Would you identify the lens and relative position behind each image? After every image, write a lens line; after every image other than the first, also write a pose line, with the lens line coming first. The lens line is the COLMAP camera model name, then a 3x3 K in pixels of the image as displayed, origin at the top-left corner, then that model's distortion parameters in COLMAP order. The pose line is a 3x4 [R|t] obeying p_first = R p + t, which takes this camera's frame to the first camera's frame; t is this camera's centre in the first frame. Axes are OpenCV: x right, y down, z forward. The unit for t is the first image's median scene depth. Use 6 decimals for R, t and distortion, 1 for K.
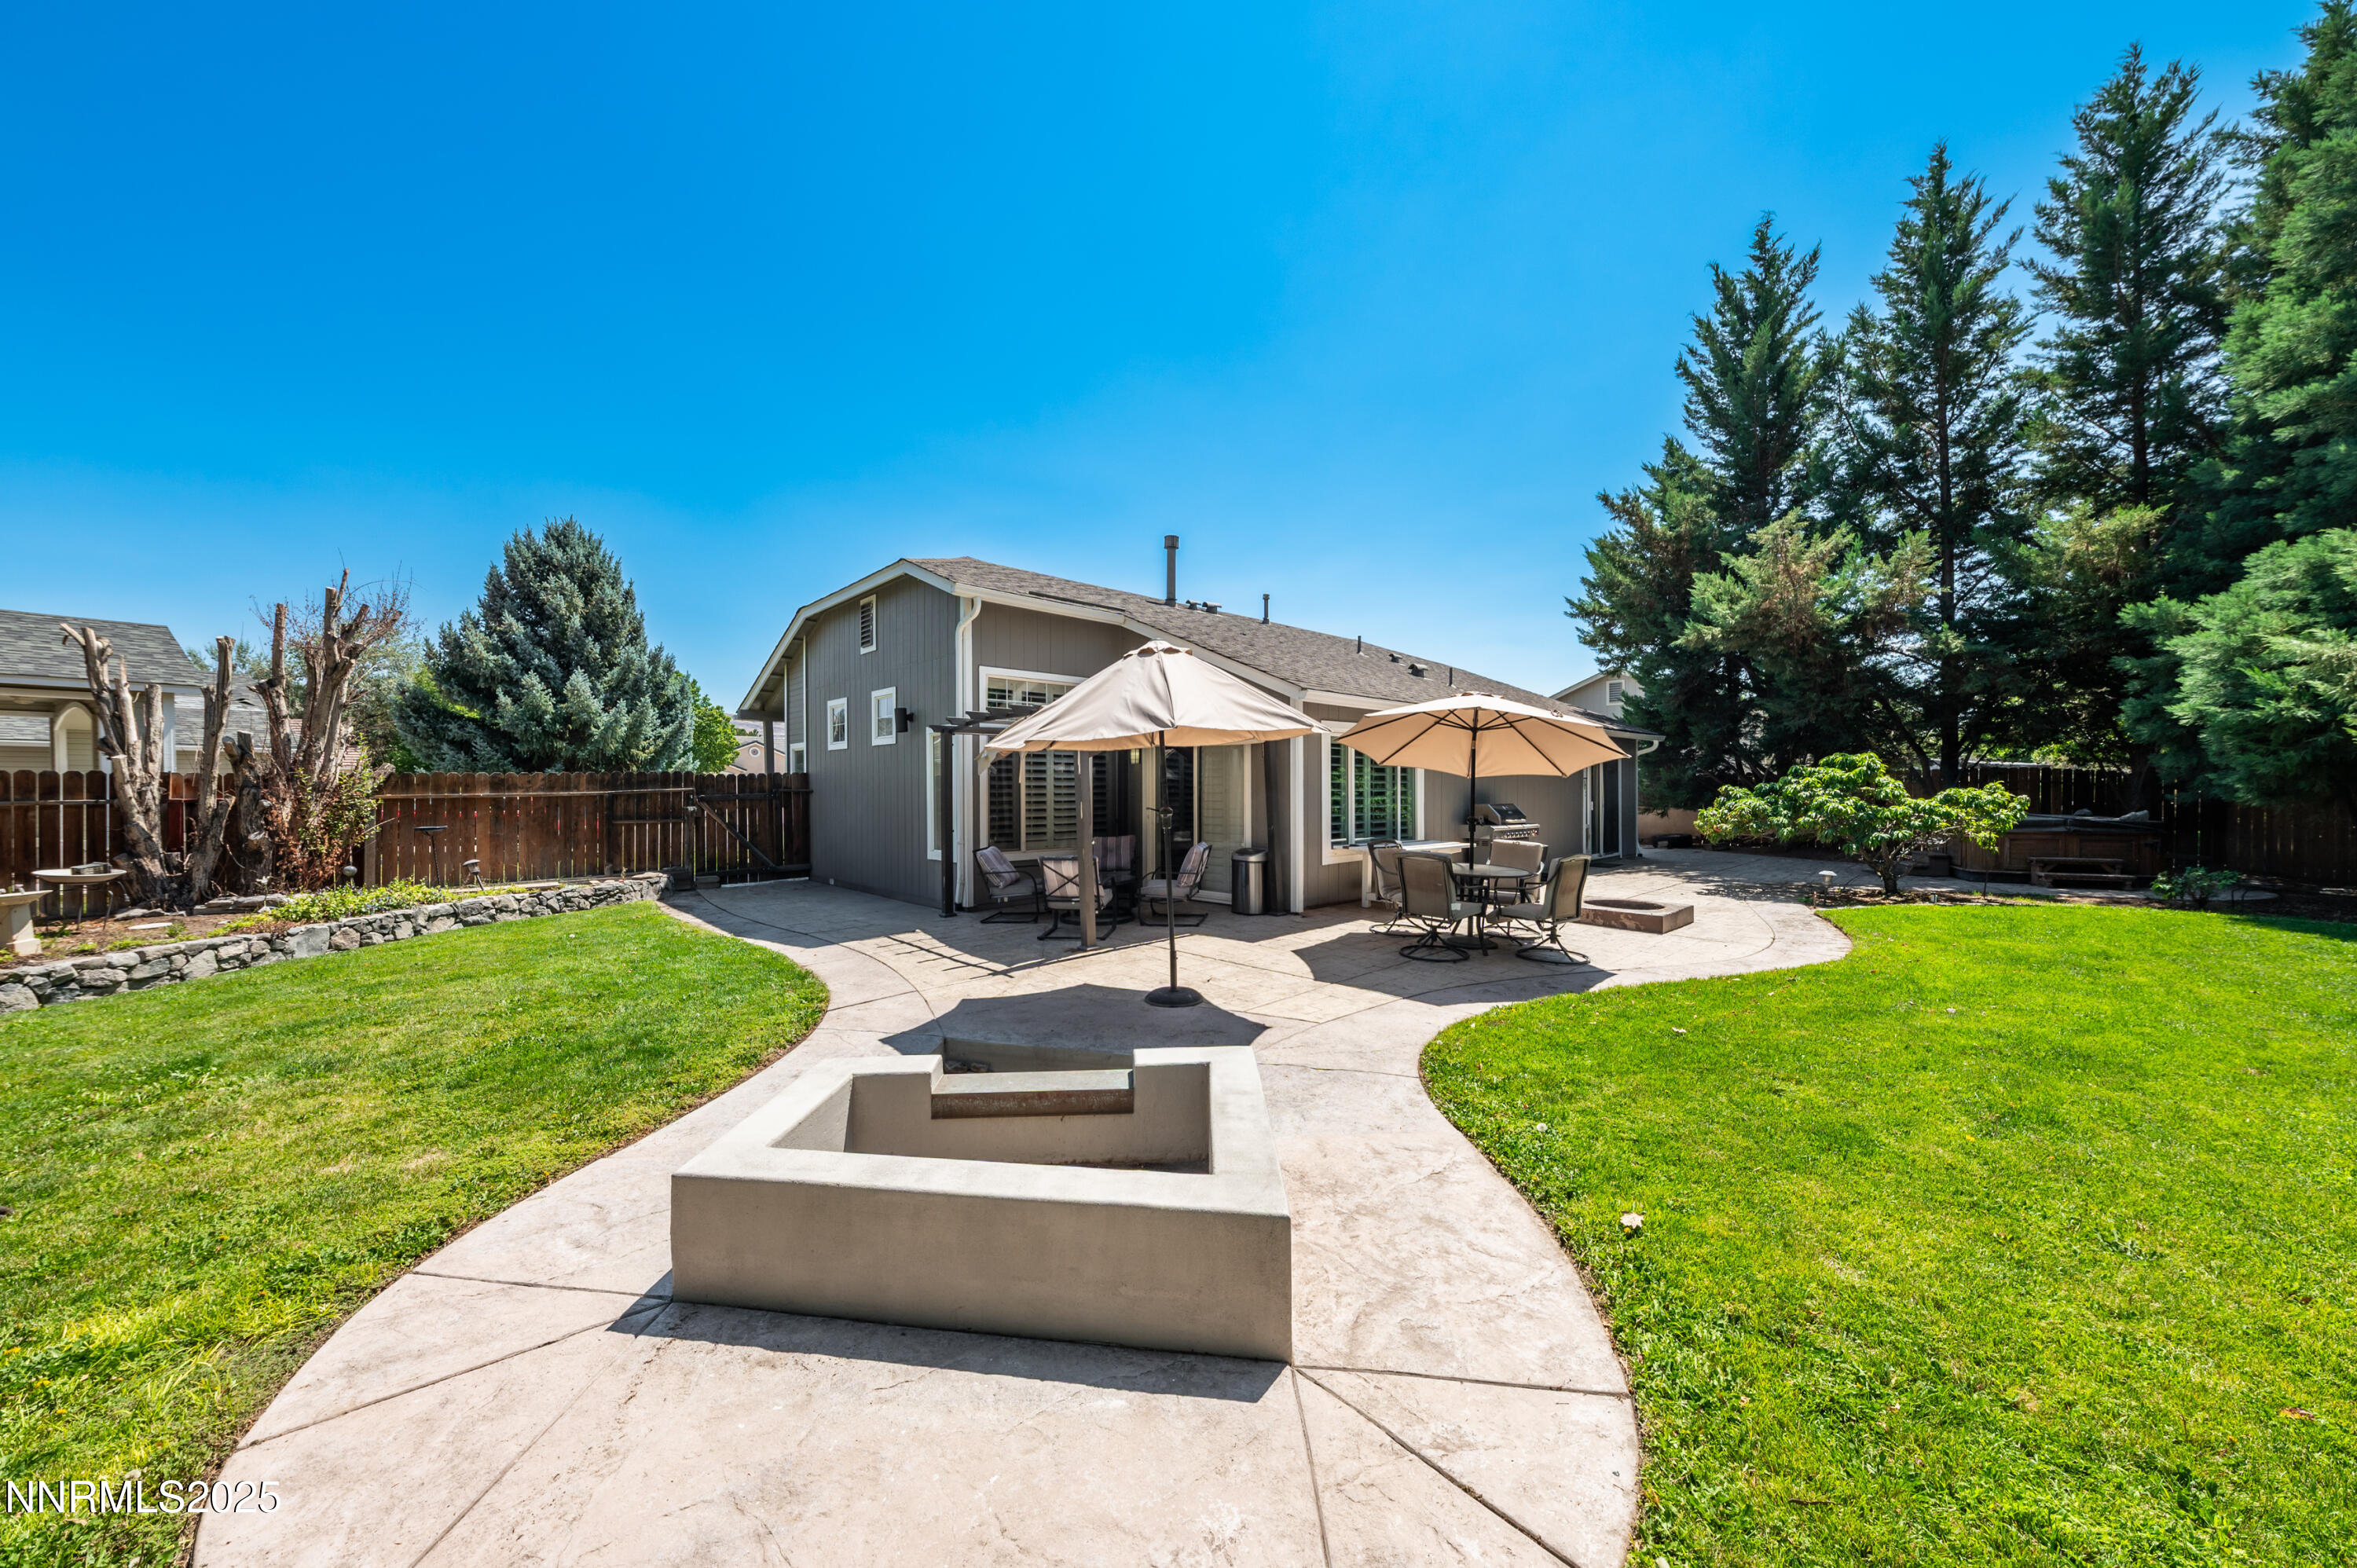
lens RADIAL K [[808.3, 0, 1190.1], [0, 808.3, 783.2], [0, 0, 1]] dist [0.001191, -0.001121]
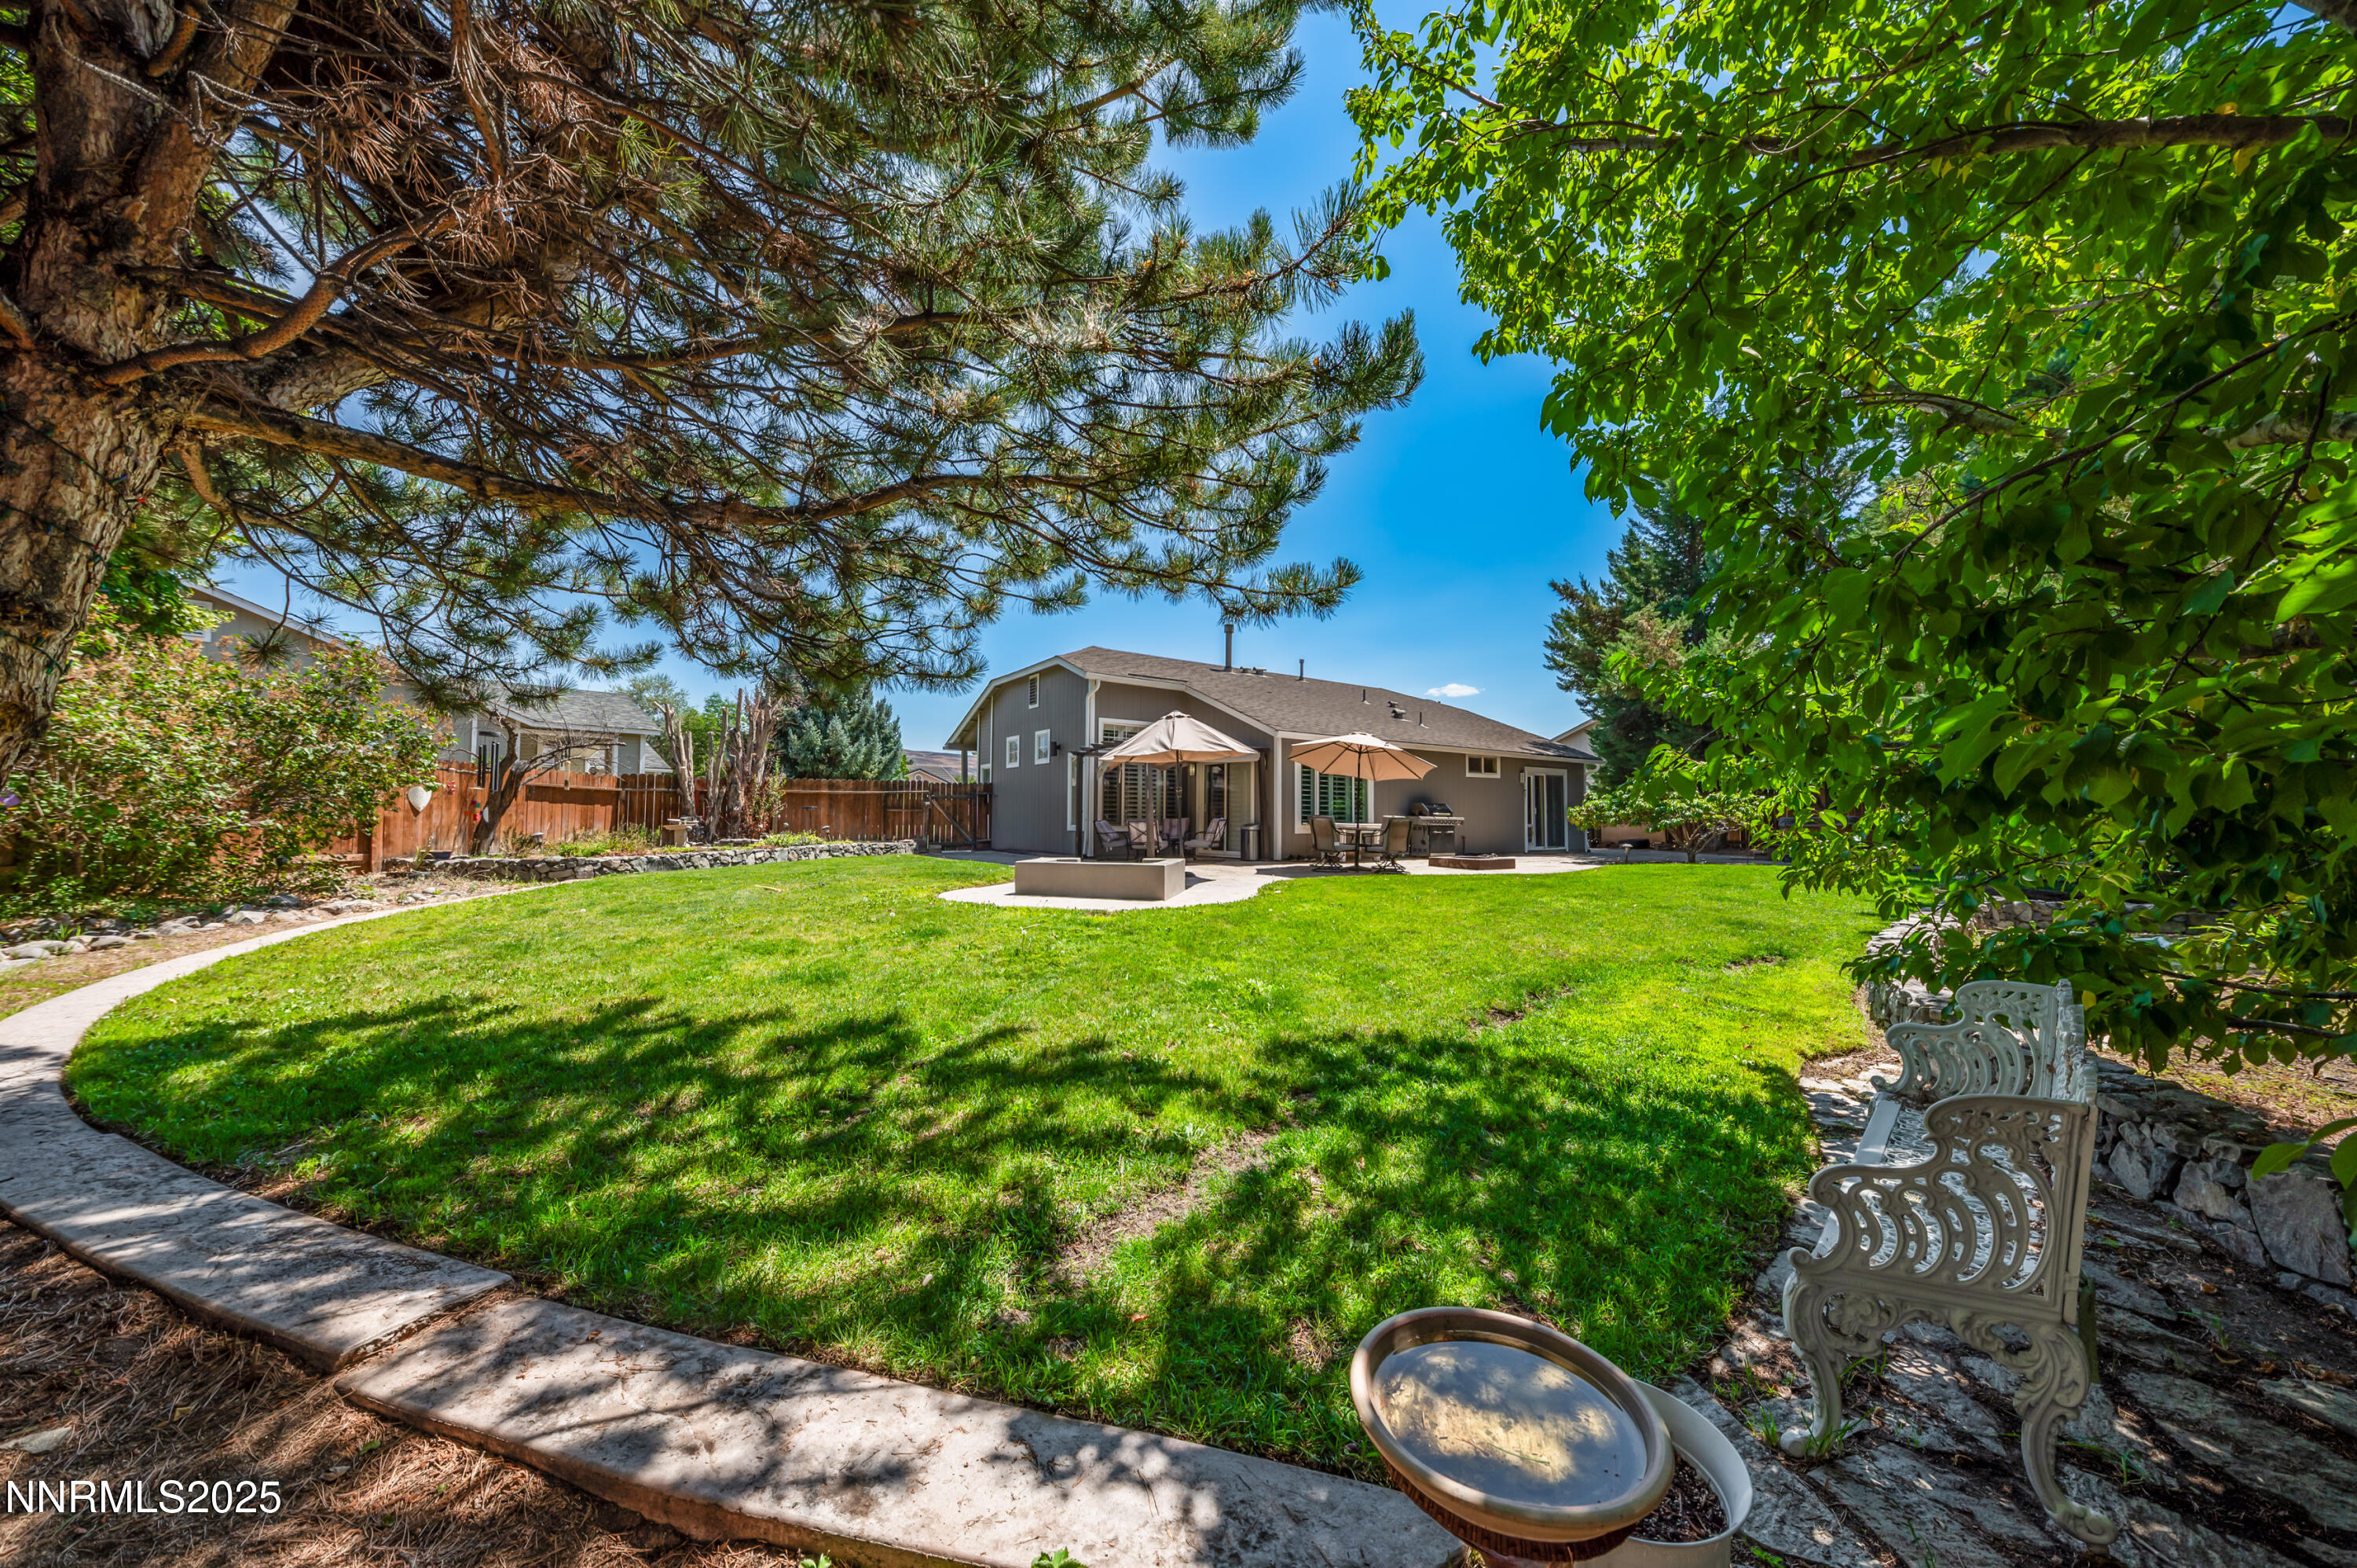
lens RADIAL K [[808.3, 0, 1191.3], [0, 808.3, 772.6], [0, 0, 1]] dist [0.001191, -0.001121]
pose [[0.989009, 0.002368, -0.147837, 0.138802], [-0.010060, 0.998632, -0.051306, 0.043568], [0.147513, 0.052229, 0.987680, -0.489755]]
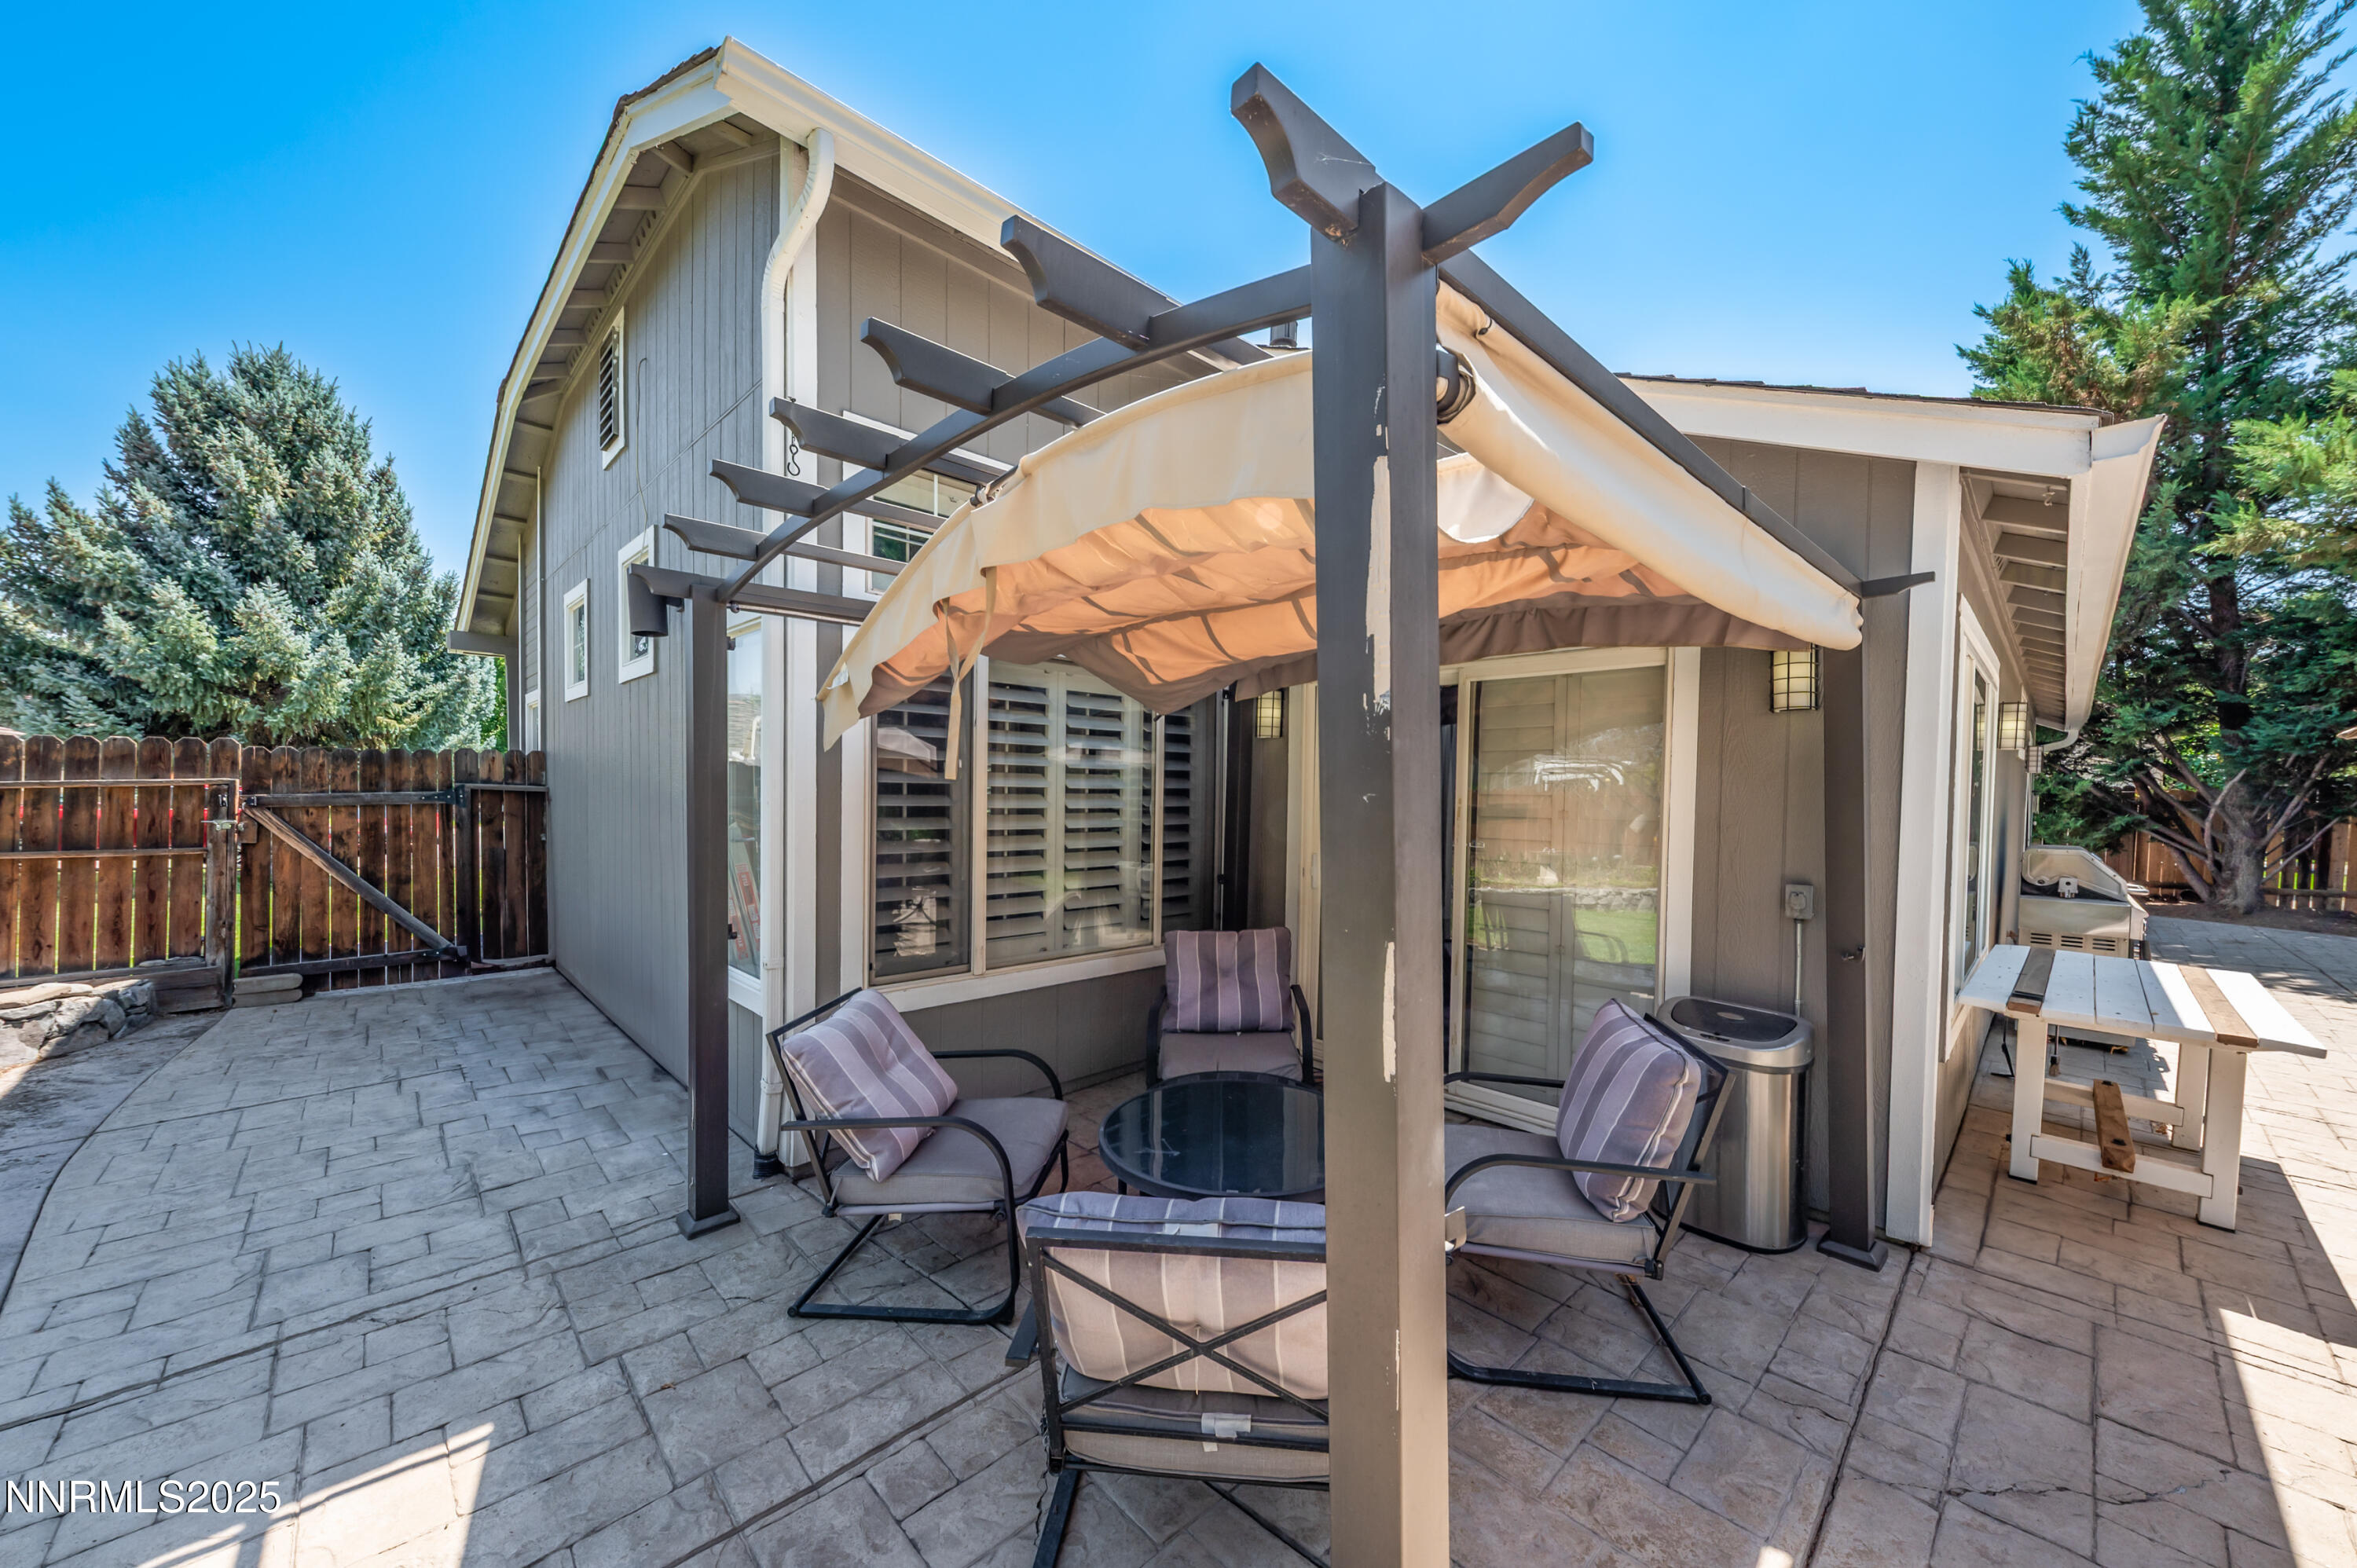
lens RADIAL K [[866.0, 0, 1191.8], [0, 866.0, 799.0], [0, 0, 1]] dist [0.001623, -0.000042]
pose [[0.999658, 0.019910, 0.016979, -0.091063], [-0.020136, 0.999710, 0.013235, 0.000891], [-0.016710, -0.013572, 0.999768, 0.464129]]
